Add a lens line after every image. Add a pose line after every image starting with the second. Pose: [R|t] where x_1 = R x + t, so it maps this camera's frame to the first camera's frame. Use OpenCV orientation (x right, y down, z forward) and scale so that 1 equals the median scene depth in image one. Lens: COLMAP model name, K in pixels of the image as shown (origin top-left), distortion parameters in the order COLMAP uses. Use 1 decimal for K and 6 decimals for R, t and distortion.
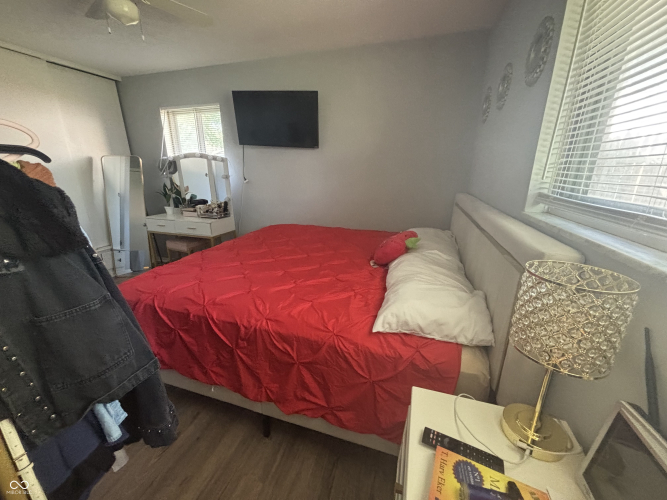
lens RADIAL K [[266.3, 0, 331.5], [0, 266.3, 249.5], [0, 0, 1]] dist [-0.003965, 0.000028]
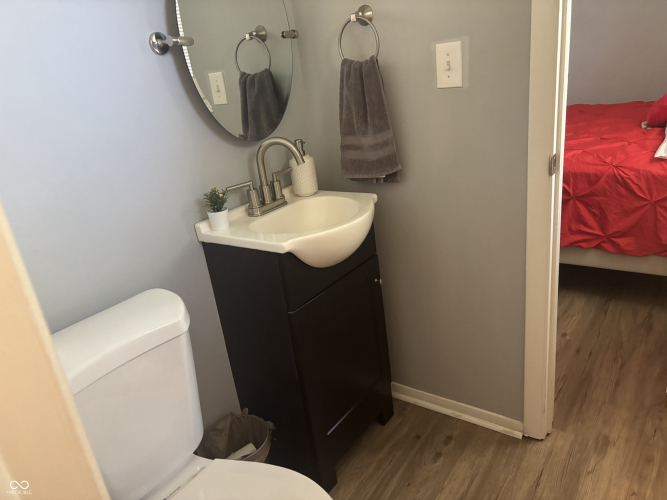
lens RADIAL K [[500.2, 0, 333.6], [0, 500.2, 248.6], [0, 0, 1]] dist [0.026506, -0.018951]
pose [[0.942255, 0.000155, -0.334897, -0.379512], [0.026423, 0.996848, 0.074802, 0.467839], [0.333853, -0.079331, 0.939281, -1.365052]]
